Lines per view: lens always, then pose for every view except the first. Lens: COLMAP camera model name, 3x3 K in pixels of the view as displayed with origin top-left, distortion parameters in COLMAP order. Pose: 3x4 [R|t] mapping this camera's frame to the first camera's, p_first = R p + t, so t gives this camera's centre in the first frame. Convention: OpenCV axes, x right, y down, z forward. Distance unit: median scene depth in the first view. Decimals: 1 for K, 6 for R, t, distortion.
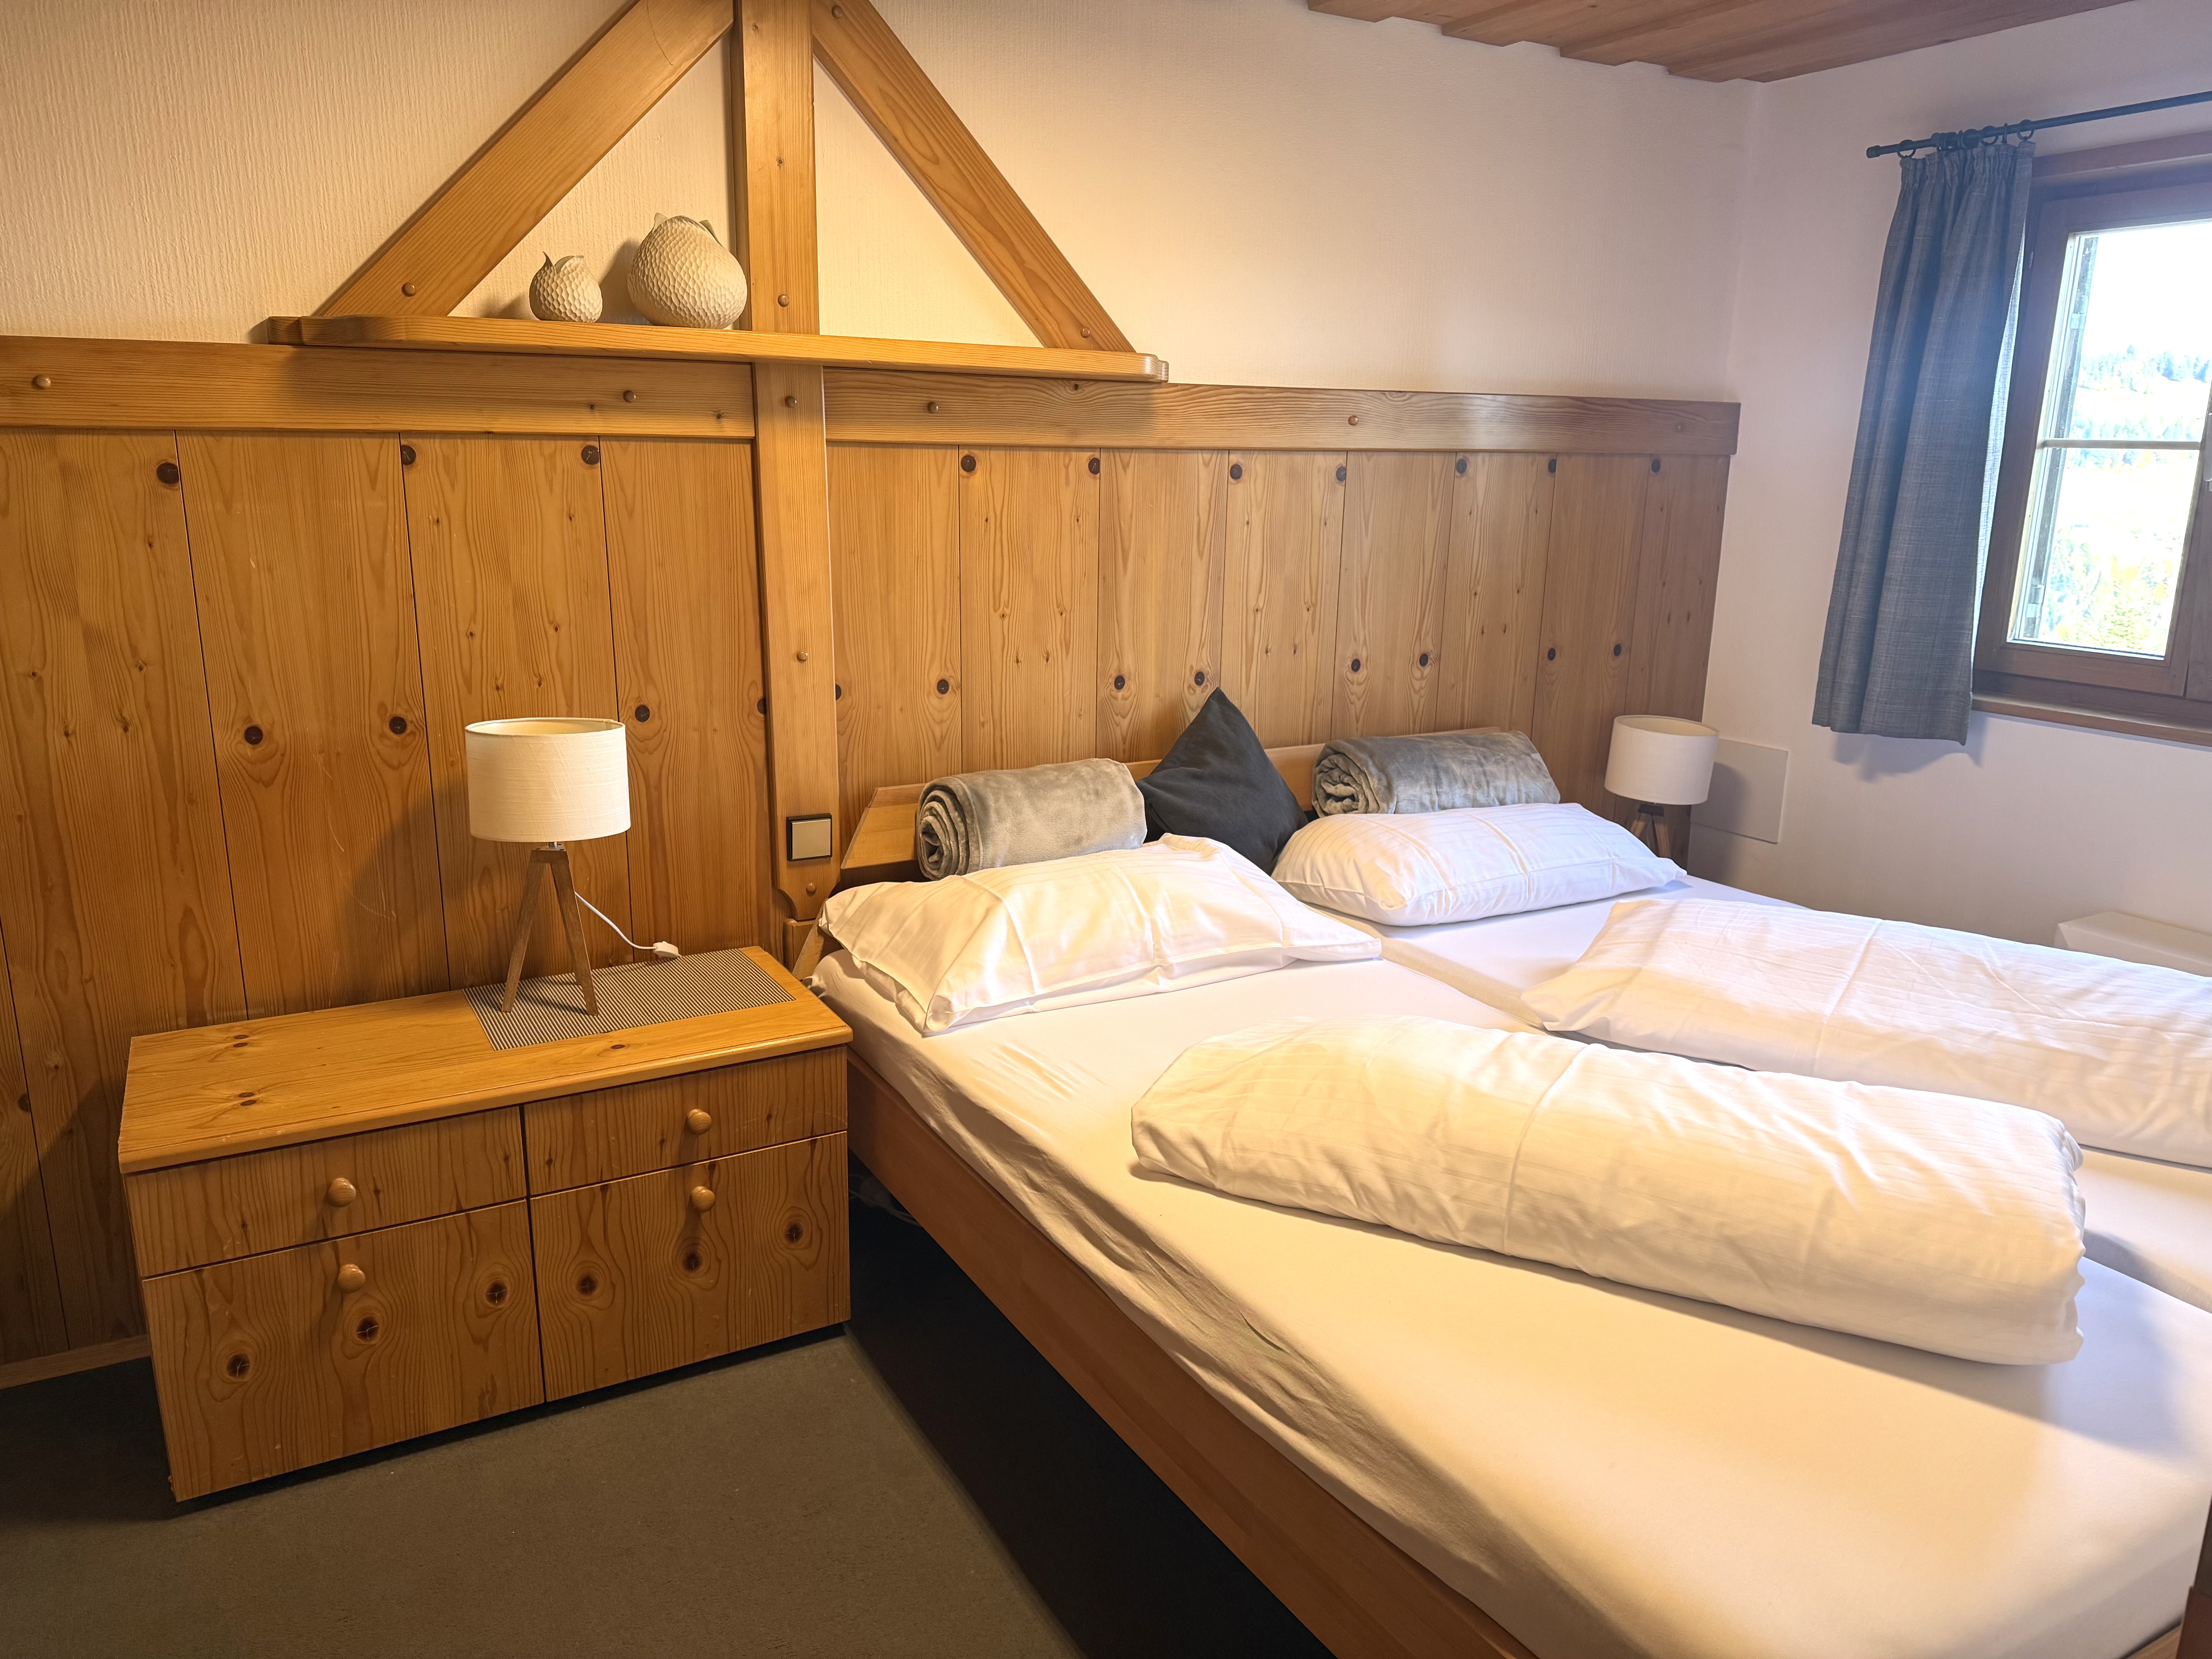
lens RADIAL K [[1575.5, 0, 1122.7], [0, 1575.5, 828.6], [0, 0, 1]] dist [0.007350, -0.027522]
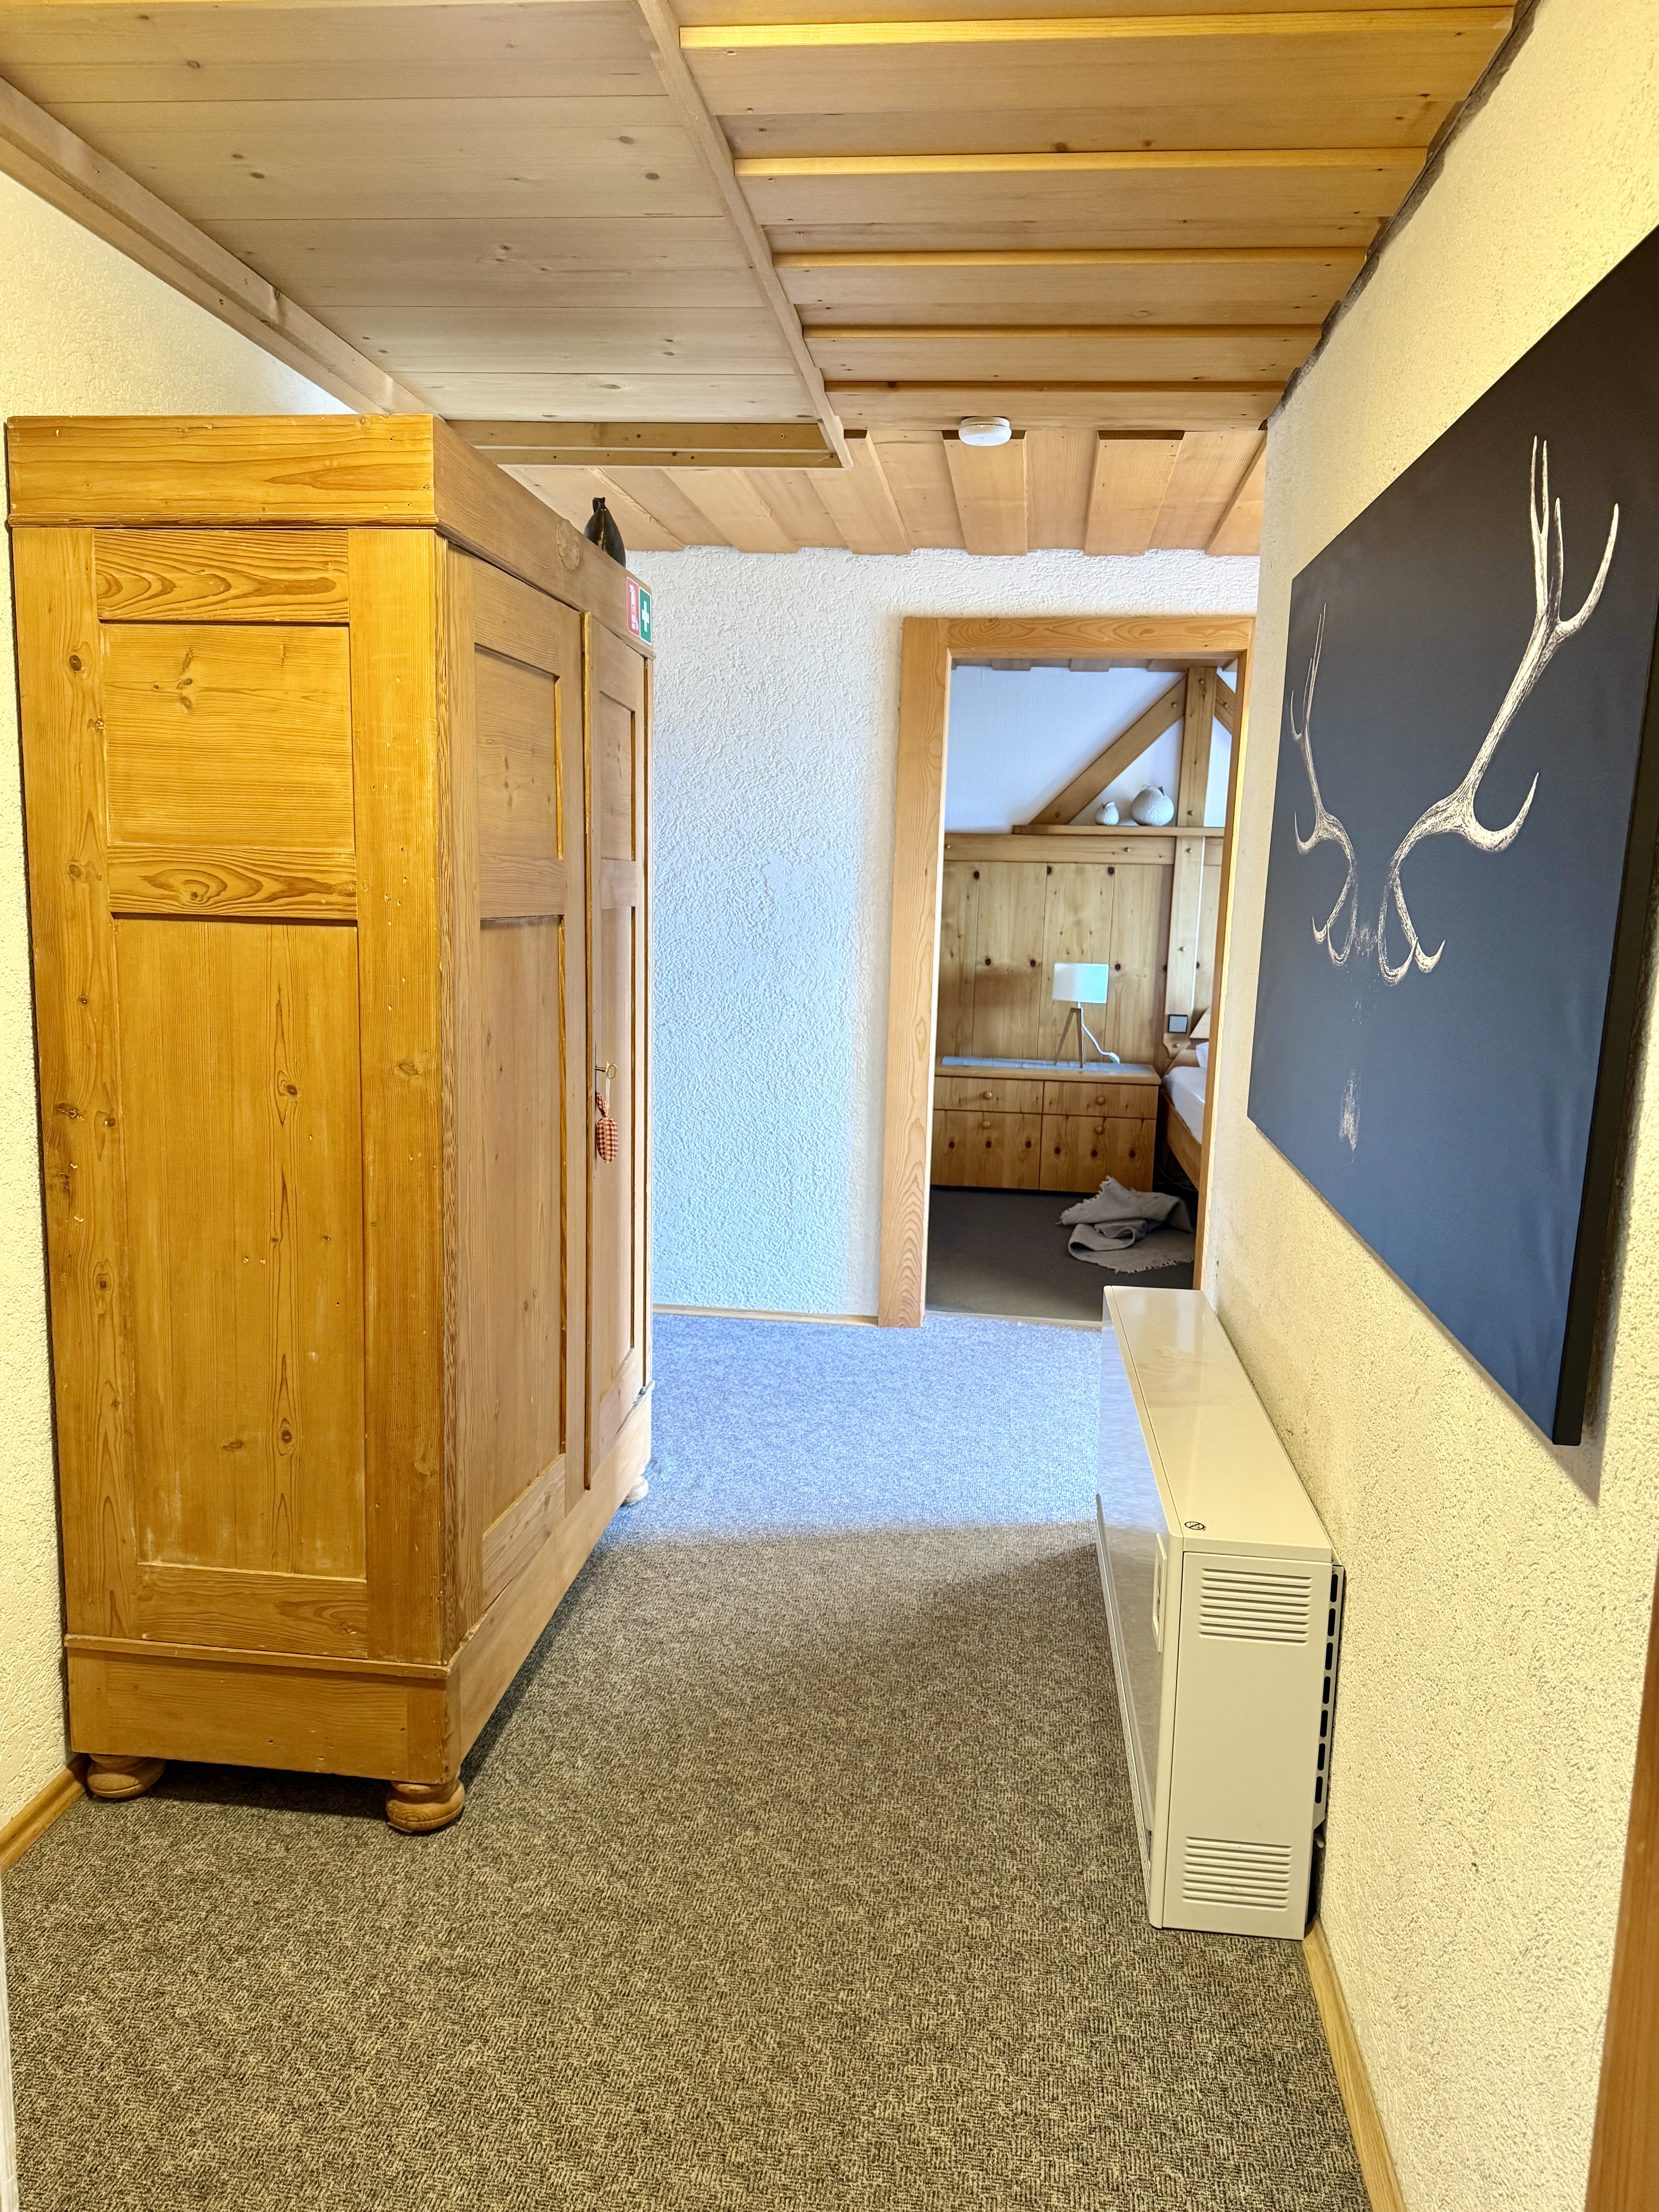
lens RADIAL K [[1608.9, 0, 832.1], [0, 1608.9, 1109.2], [0, 0, 1]] dist [0.005578, 0.000447]
pose [[0.809611, 0.104405, -0.577607, 0.922379], [-0.155089, 0.987132, -0.038954, 0.353808], [0.566107, 0.121117, 0.815385, -1.491057]]
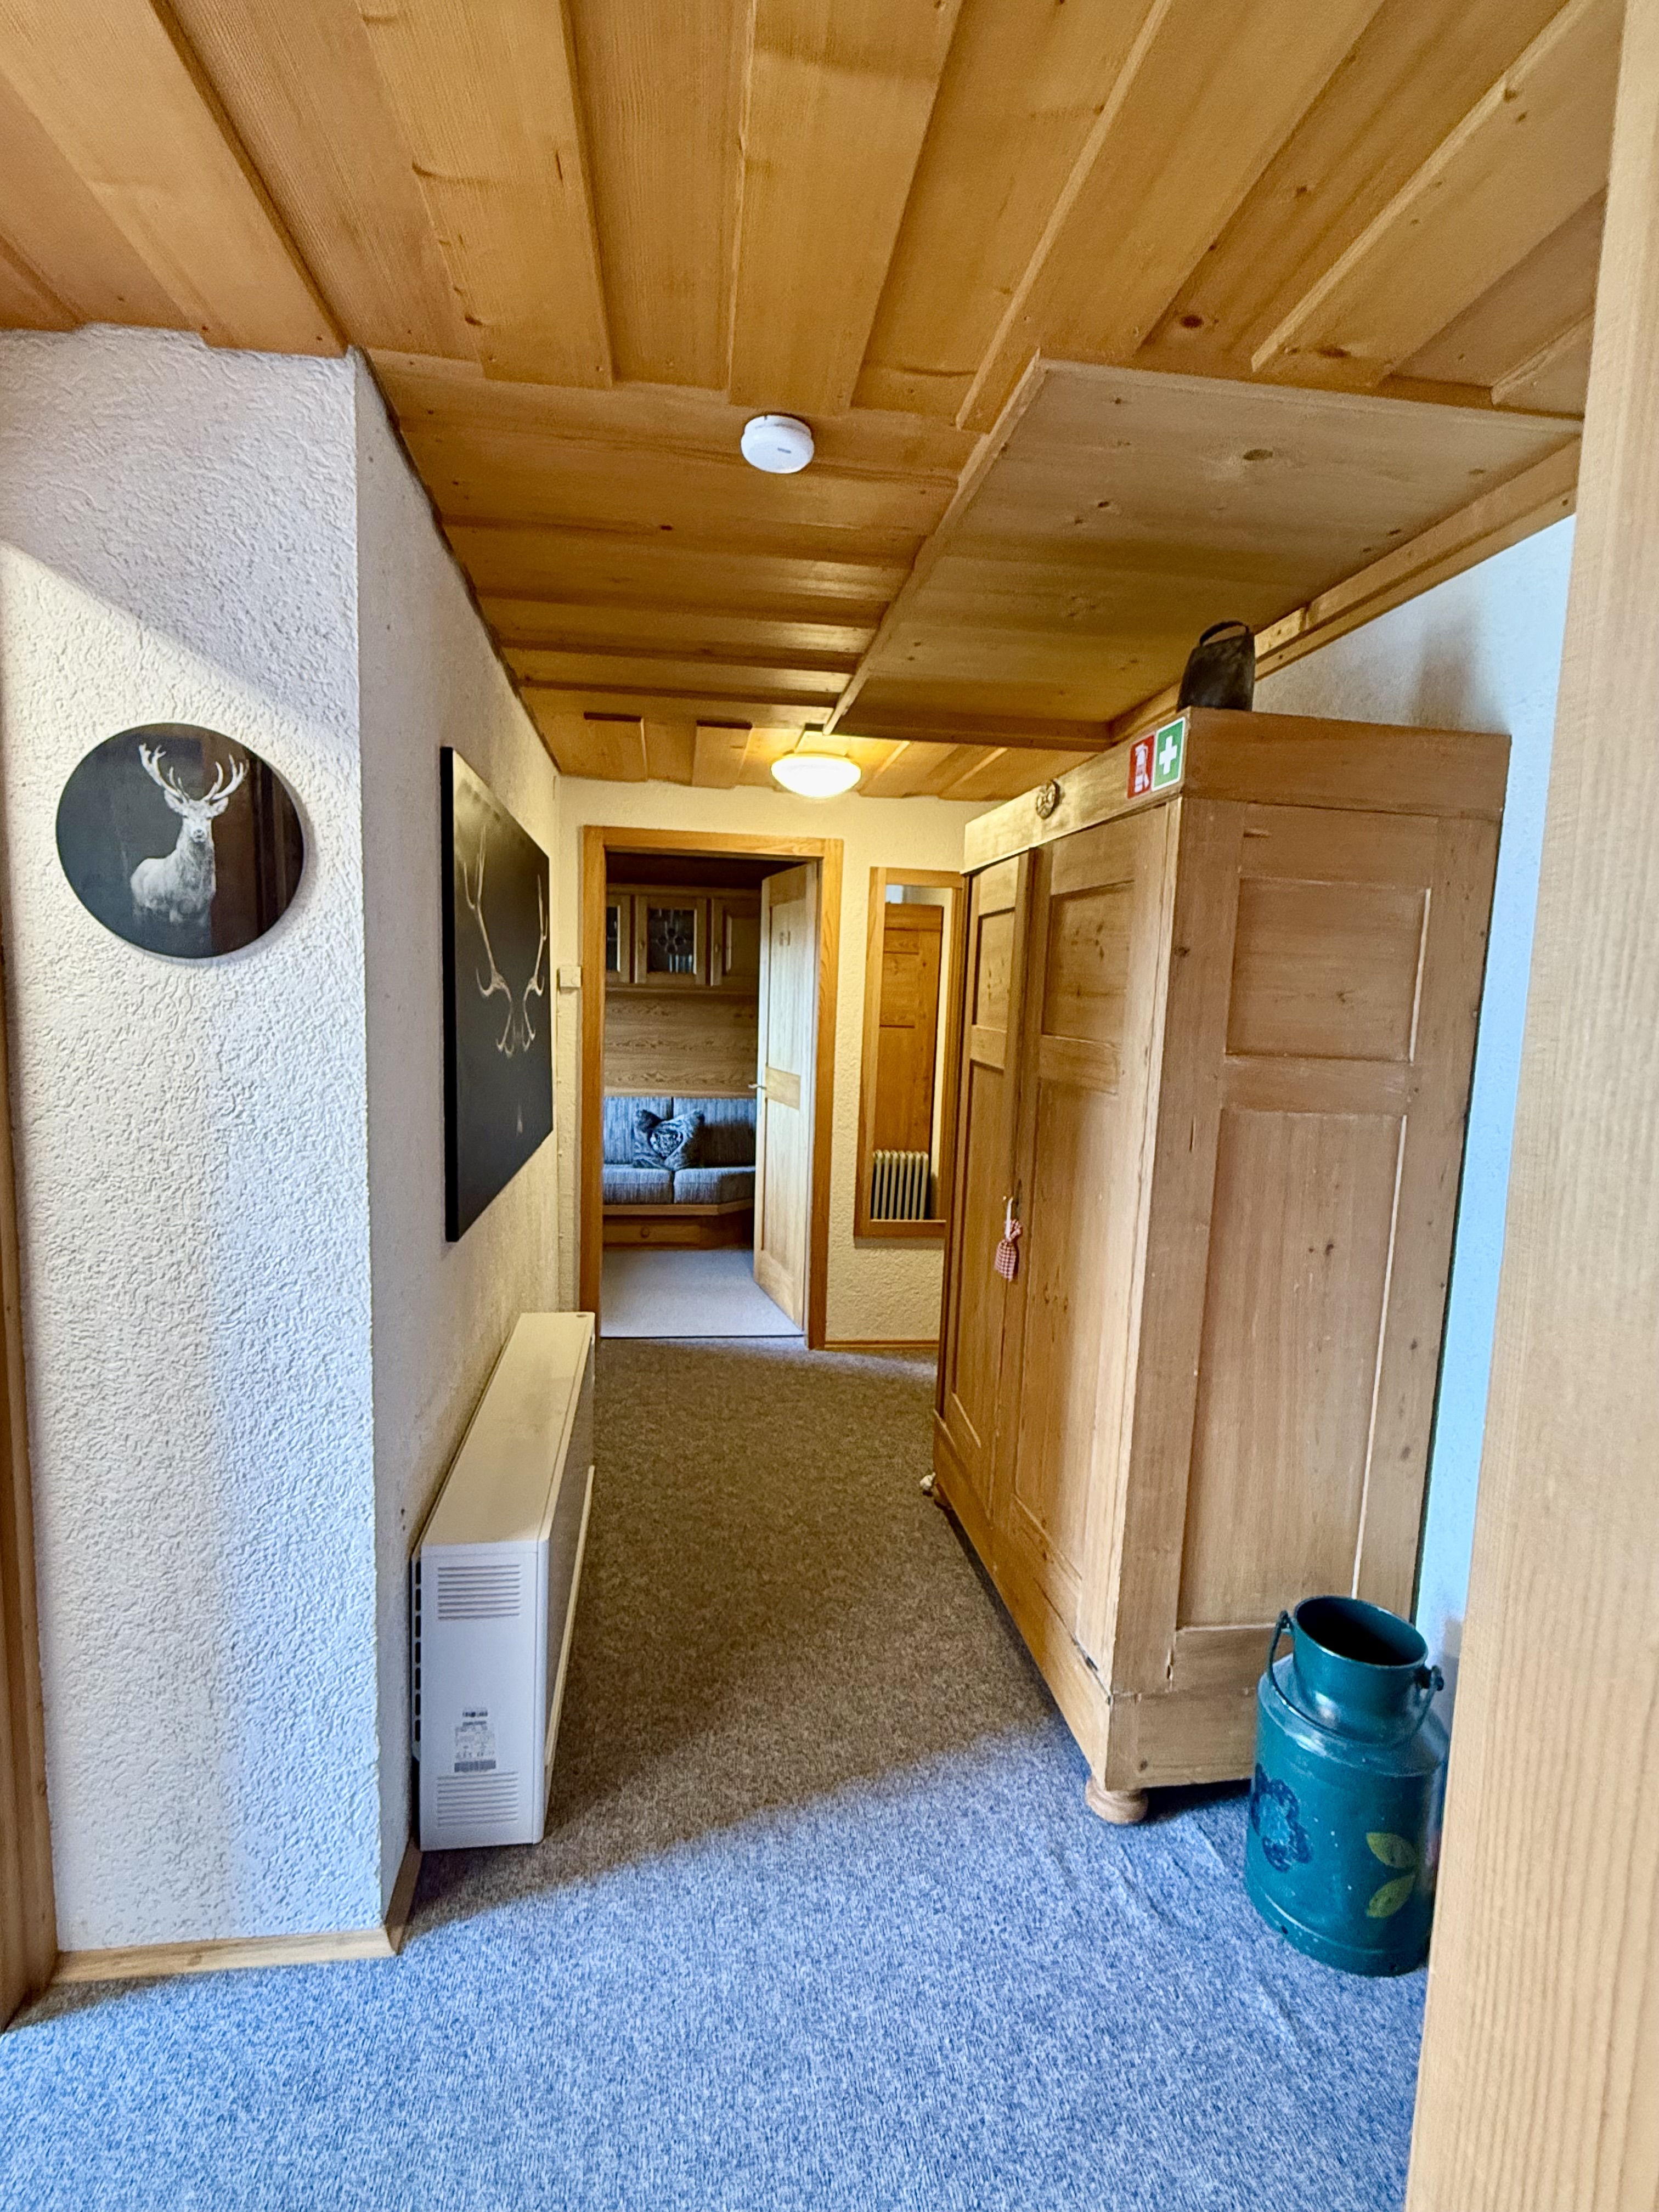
lens RADIAL K [[1039.0, 0, 824.8], [0, 1039.0, 1111.3], [0, 0, 1]] dist [0.000036, 0.000069]
pose [[-0.929899, -0.078974, 0.359238, -1.856842], [0.044635, 0.945231, 0.323336, -0.872893], [-0.365098, 0.316704, -0.875444, 3.324052]]
